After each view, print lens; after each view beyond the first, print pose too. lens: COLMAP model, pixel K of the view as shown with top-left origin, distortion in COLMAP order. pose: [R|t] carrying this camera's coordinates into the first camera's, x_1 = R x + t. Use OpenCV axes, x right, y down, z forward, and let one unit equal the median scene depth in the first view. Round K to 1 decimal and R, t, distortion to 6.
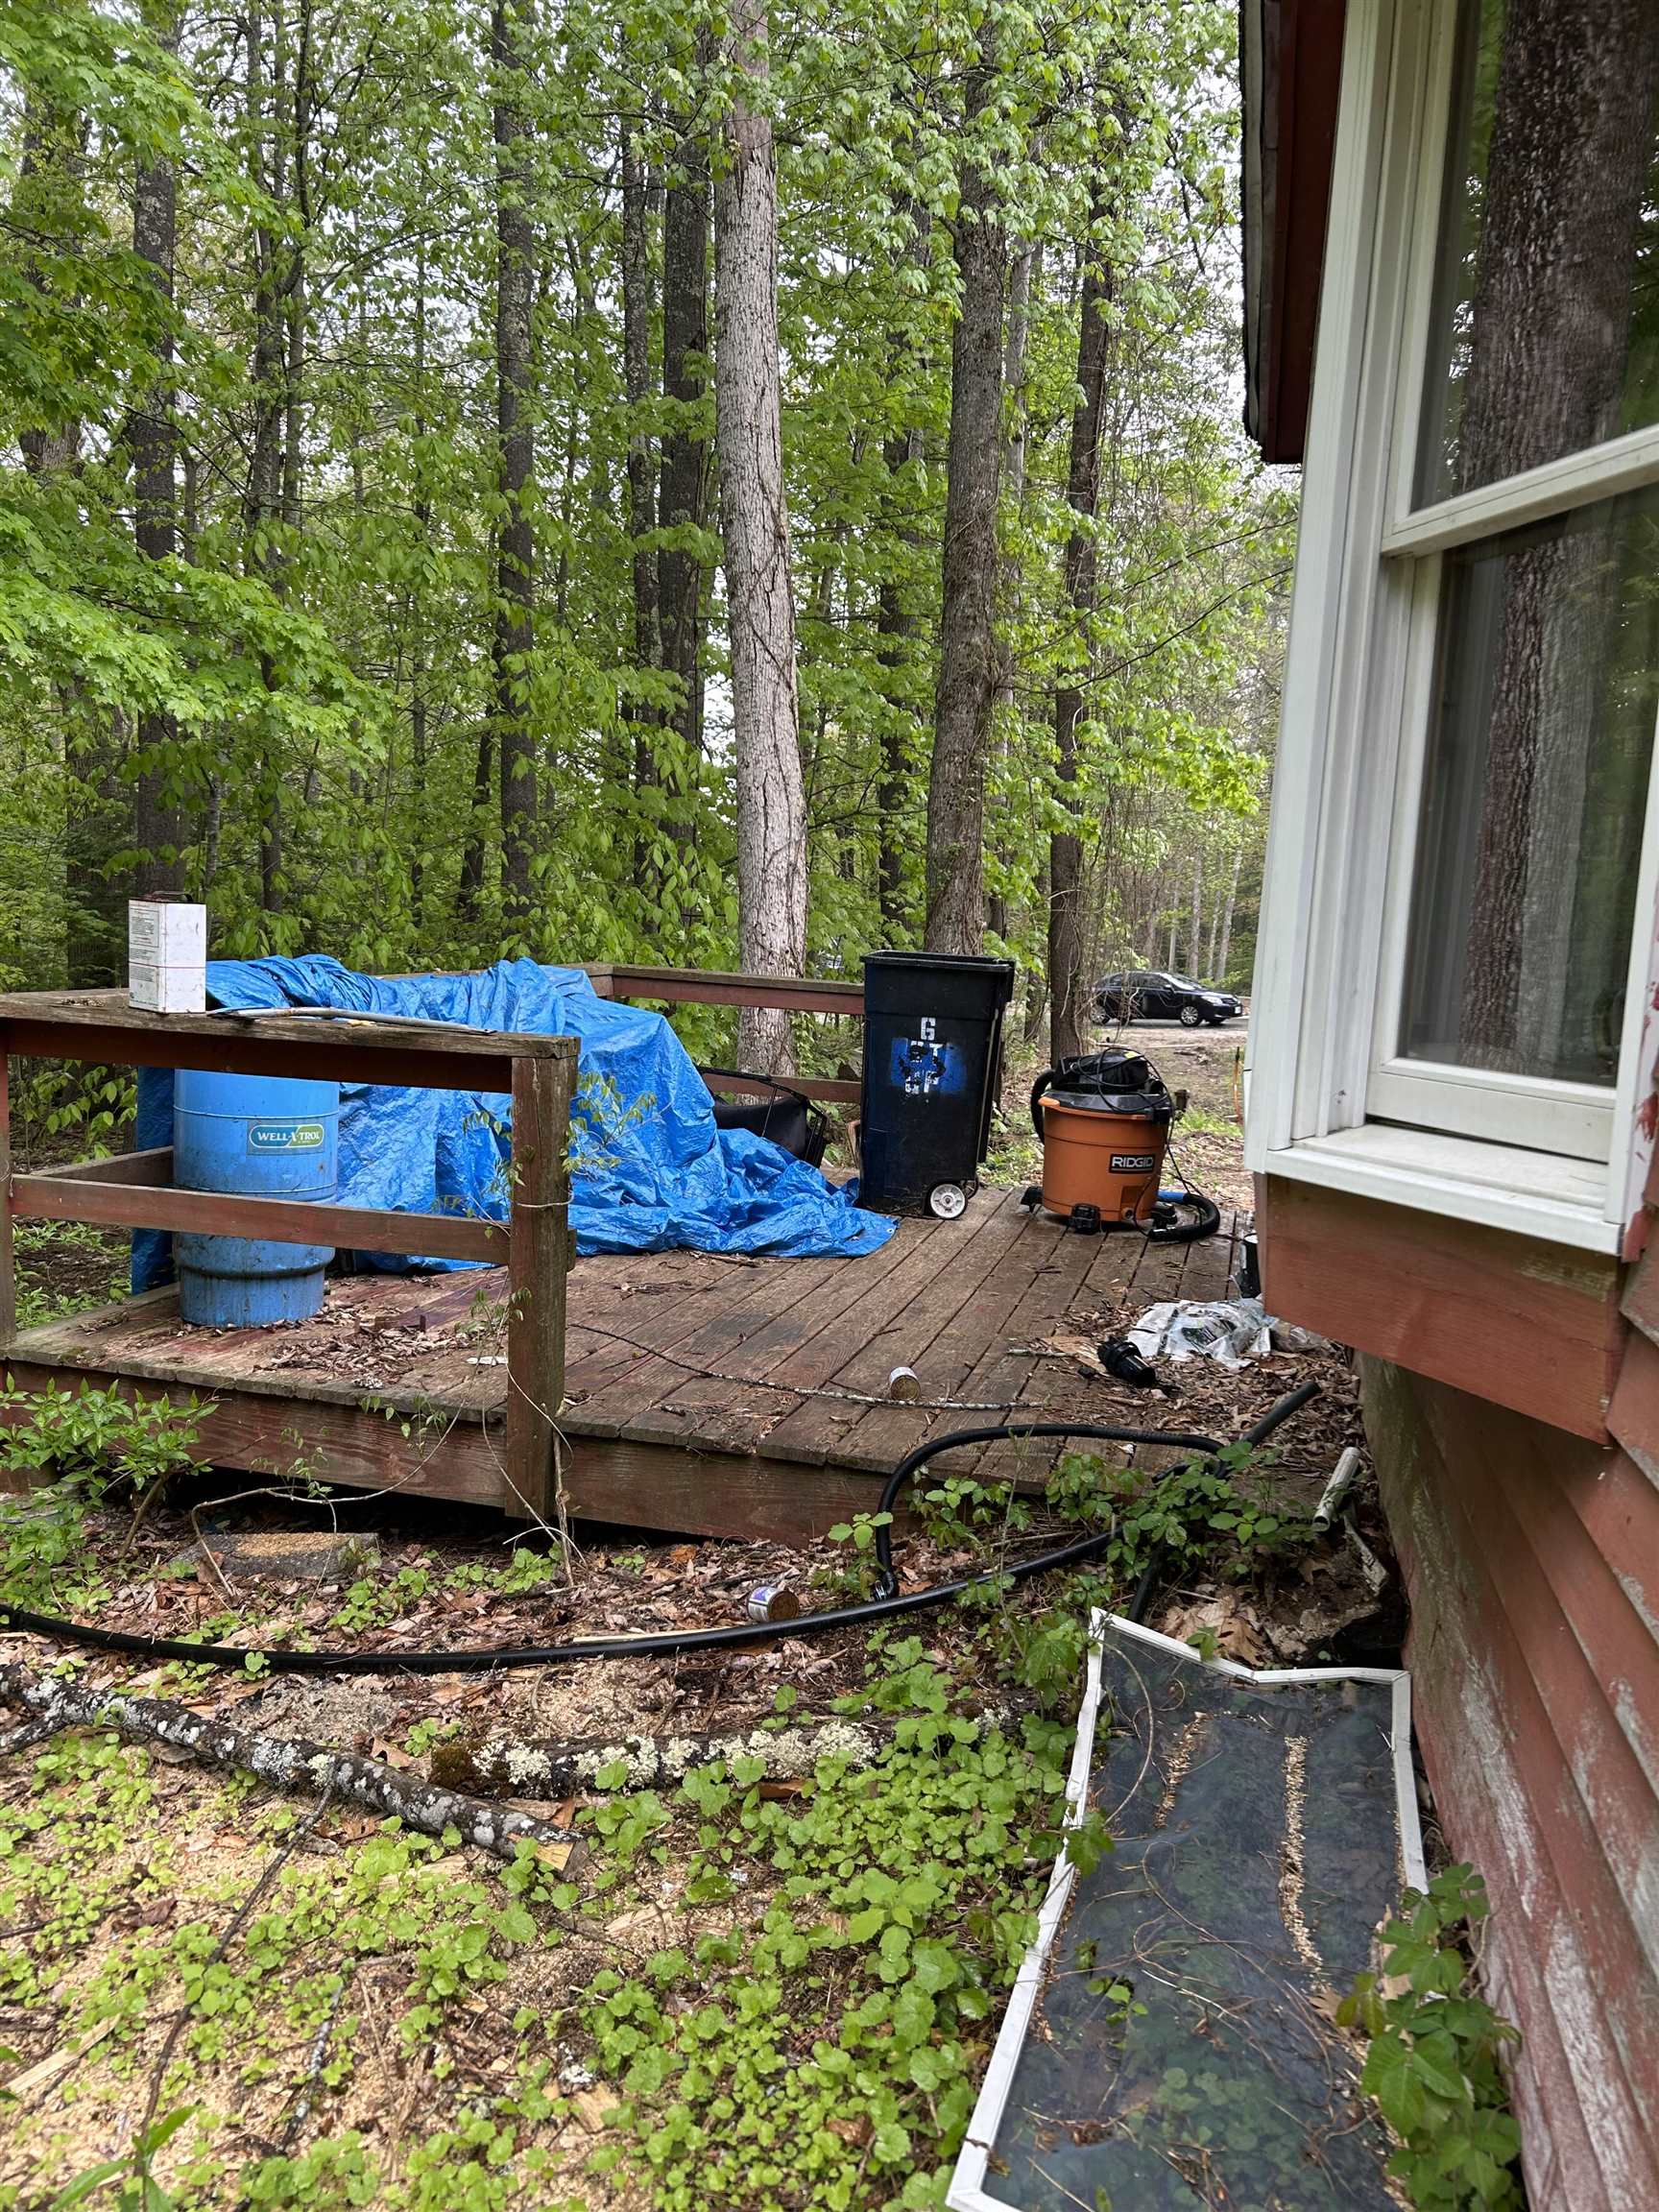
lens RADIAL K [[1660.5, 0, 838.6], [0, 1660.5, 1117.3], [0, 0, 1]] dist [0.043494, -0.046808]
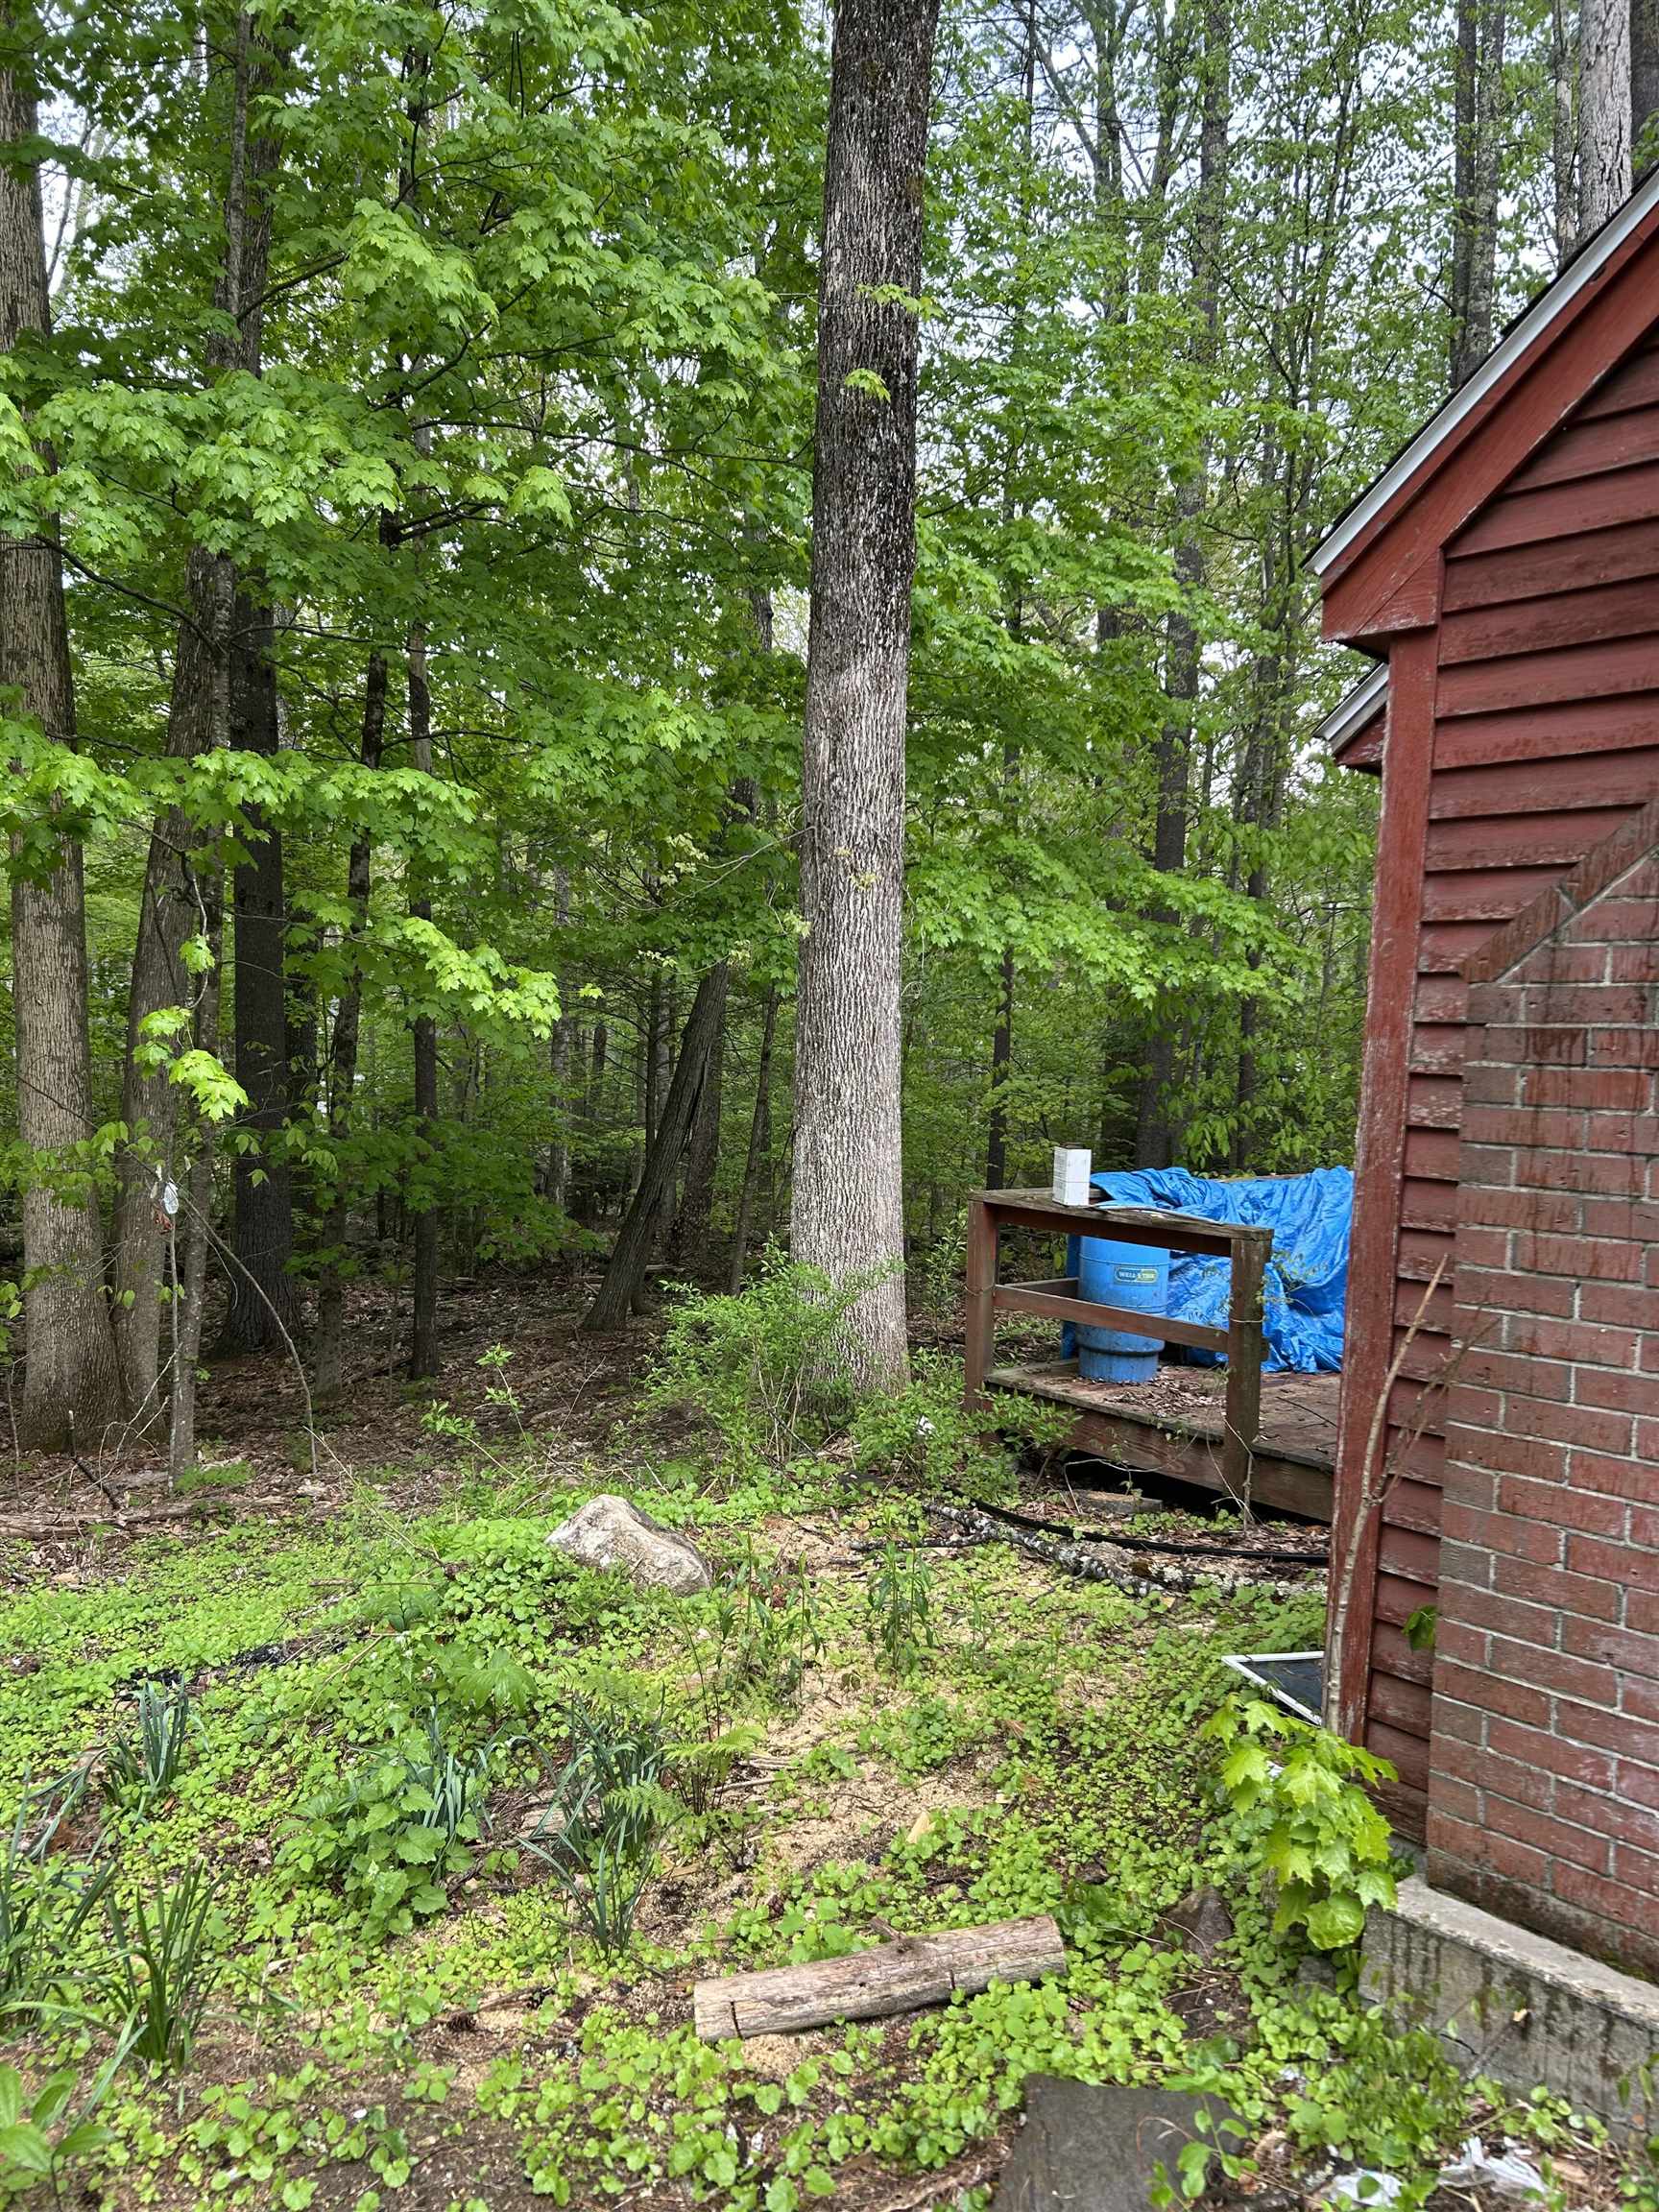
lens RADIAL K [[1660.5, 0, 831.3], [0, 1660.5, 1104.8], [0, 0, 1]] dist [0.043494, -0.046808]
pose [[0.820272, 0.006868, -0.571932, 0.459662], [-0.066483, 0.994295, -0.083412, -0.000025], [0.568096, 0.106444, 0.816049, -0.715835]]
